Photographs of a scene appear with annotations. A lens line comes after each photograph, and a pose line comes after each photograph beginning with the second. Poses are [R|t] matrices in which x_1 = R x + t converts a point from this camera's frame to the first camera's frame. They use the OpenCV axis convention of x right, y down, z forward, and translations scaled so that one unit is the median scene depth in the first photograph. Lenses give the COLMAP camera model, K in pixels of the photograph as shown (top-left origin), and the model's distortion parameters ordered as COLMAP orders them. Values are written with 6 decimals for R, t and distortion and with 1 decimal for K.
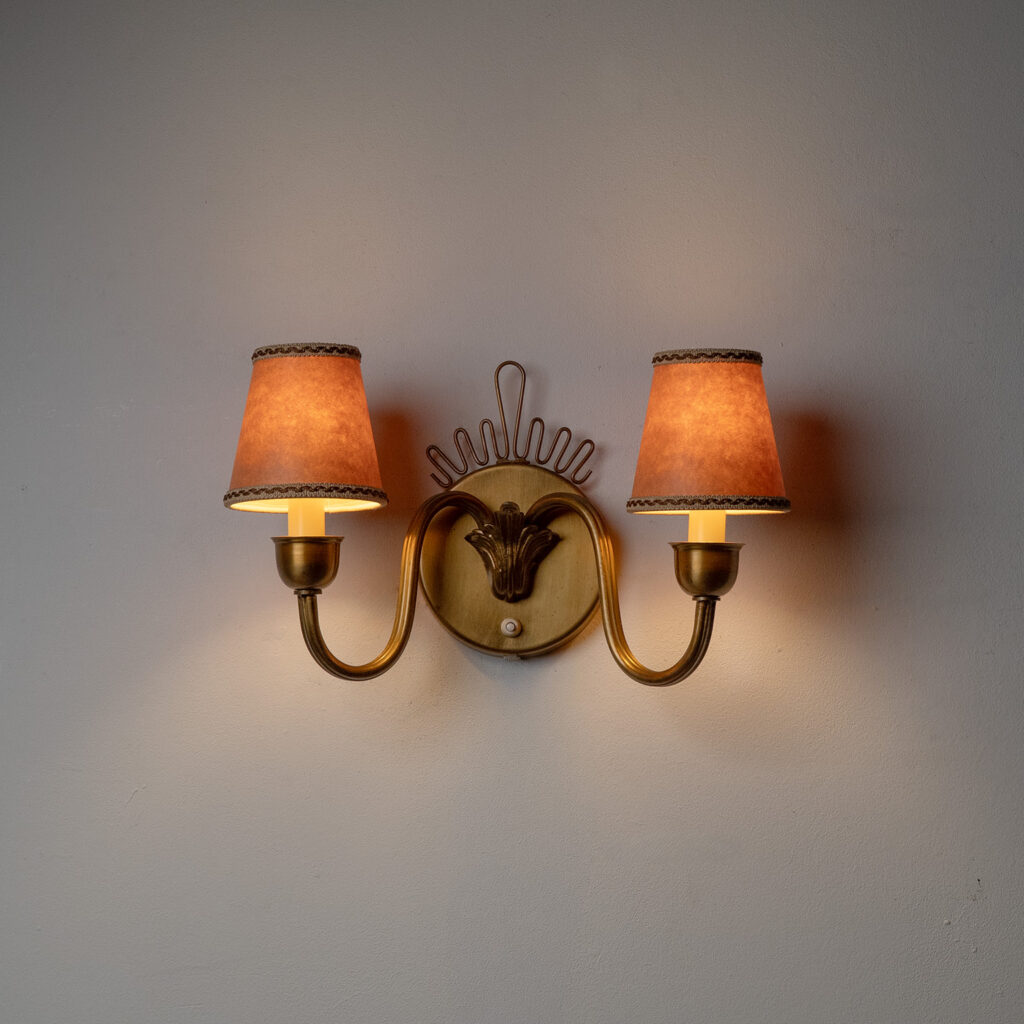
lens RADIAL K [[2581.5, 0, 495.8], [0, 2581.5, 550.4], [0, 0, 1]] dist [0.014484, 0.000000]
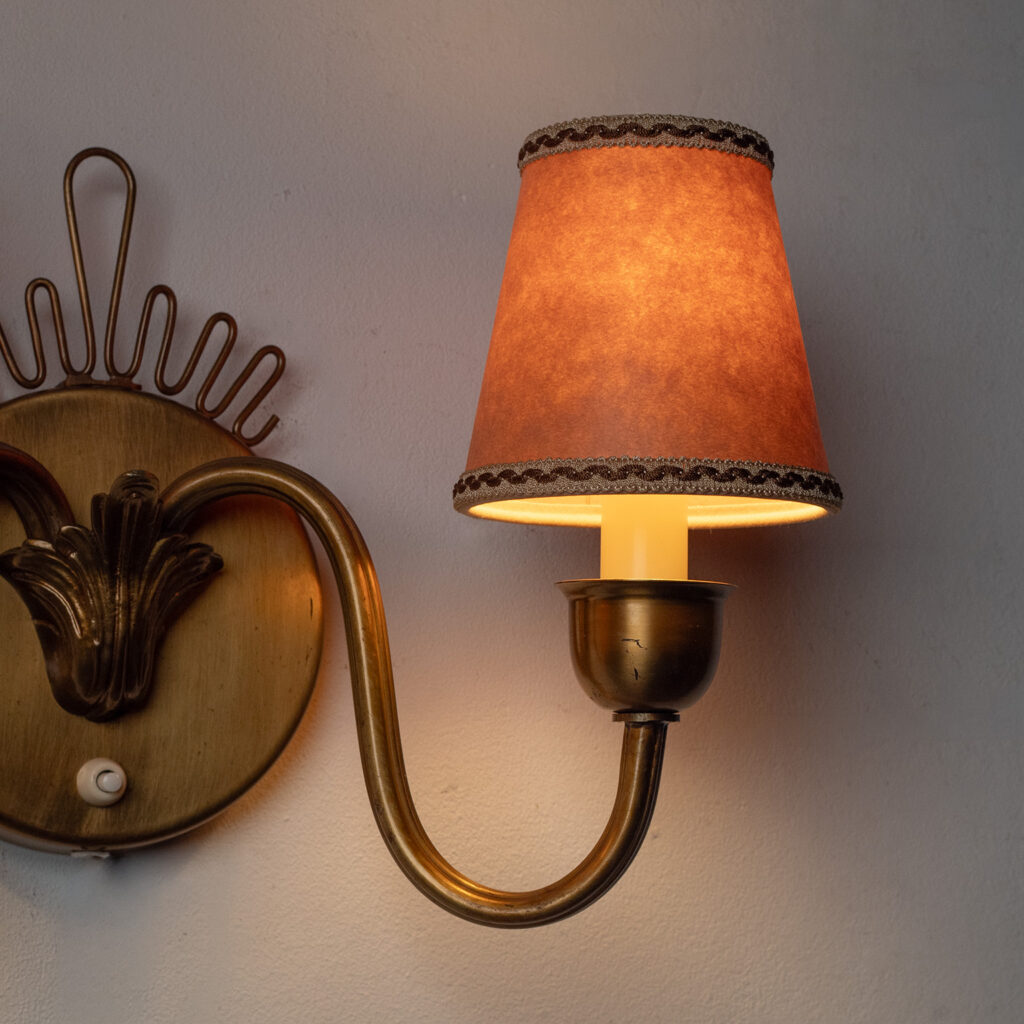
lens RADIAL K [[2581.5, 0, 510.0], [0, 2581.5, 508.5], [0, 0, 1]] dist [0.014484, 0.000000]
pose [[0.918782, 0.039288, 0.392805, -0.101072], [-0.015203, 0.997819, -0.064243, 0.012242], [-0.394472, 0.053053, 0.917375, 0.617212]]
